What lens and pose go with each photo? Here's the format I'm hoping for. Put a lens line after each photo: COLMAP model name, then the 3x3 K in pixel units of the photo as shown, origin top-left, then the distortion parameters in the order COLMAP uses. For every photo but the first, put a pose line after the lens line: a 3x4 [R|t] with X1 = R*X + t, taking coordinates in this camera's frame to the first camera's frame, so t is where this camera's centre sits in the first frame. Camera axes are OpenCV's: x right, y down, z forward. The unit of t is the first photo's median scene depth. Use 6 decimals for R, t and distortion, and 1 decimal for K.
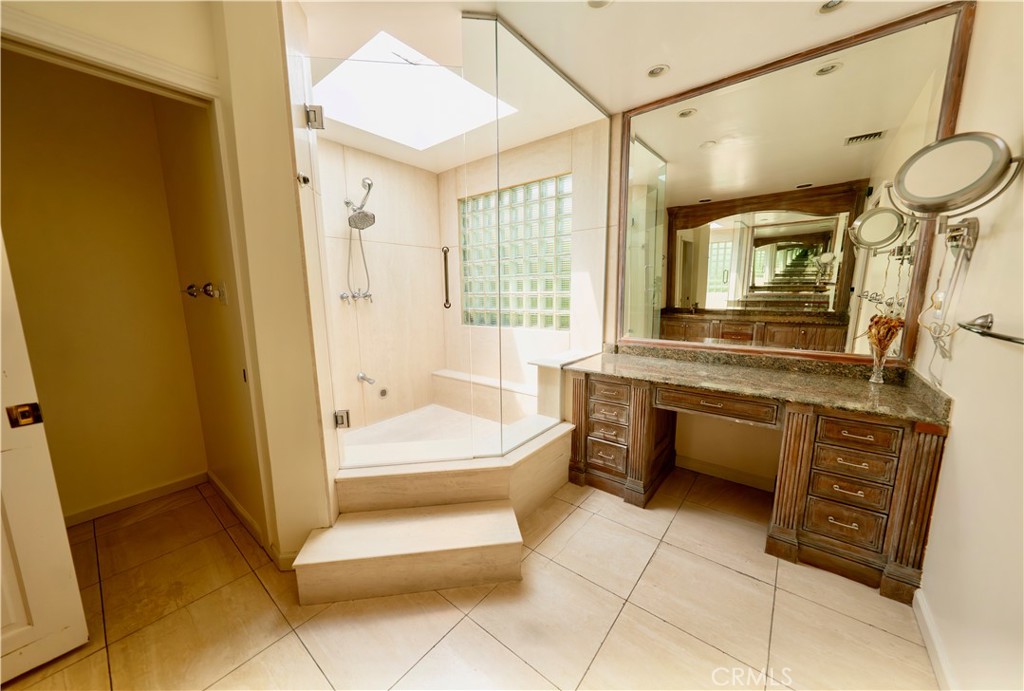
lens RADIAL K [[361.7, 0, 507.7], [0, 361.7, 349.0], [0, 0, 1]] dist [-0.006887, 0.000621]
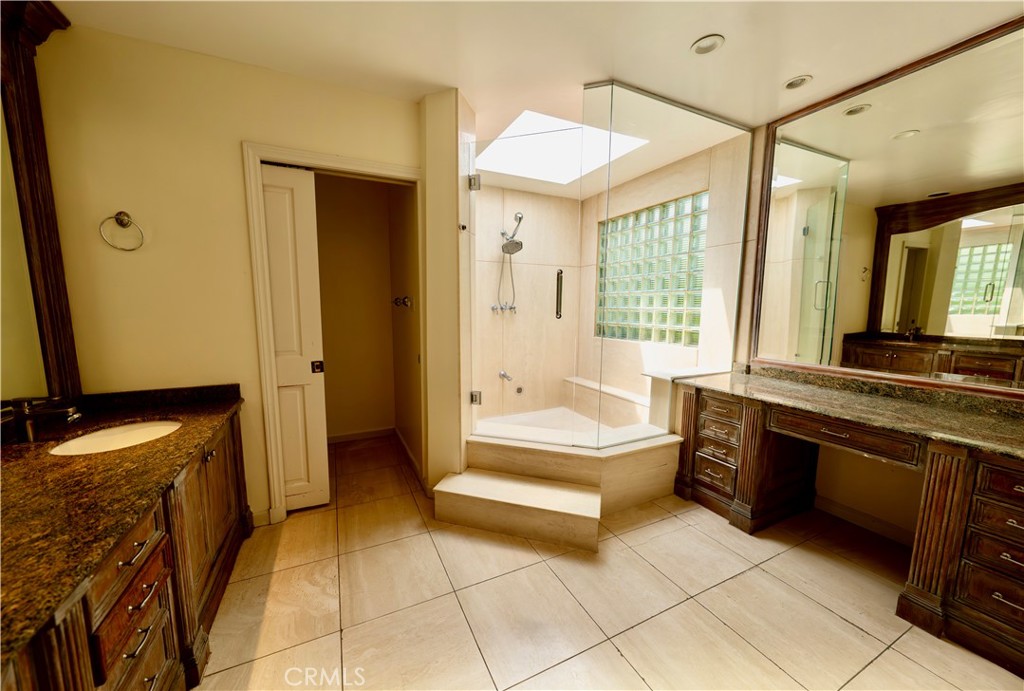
lens RADIAL K [[361.7, 0, 509.9], [0, 361.7, 348.8], [0, 0, 1]] dist [-0.006887, 0.000621]
pose [[0.911213, 0.065883, -0.406632, 0.155266], [-0.082316, 0.996340, -0.023031, 0.026493], [0.403626, 0.054459, 0.913302, -0.153972]]
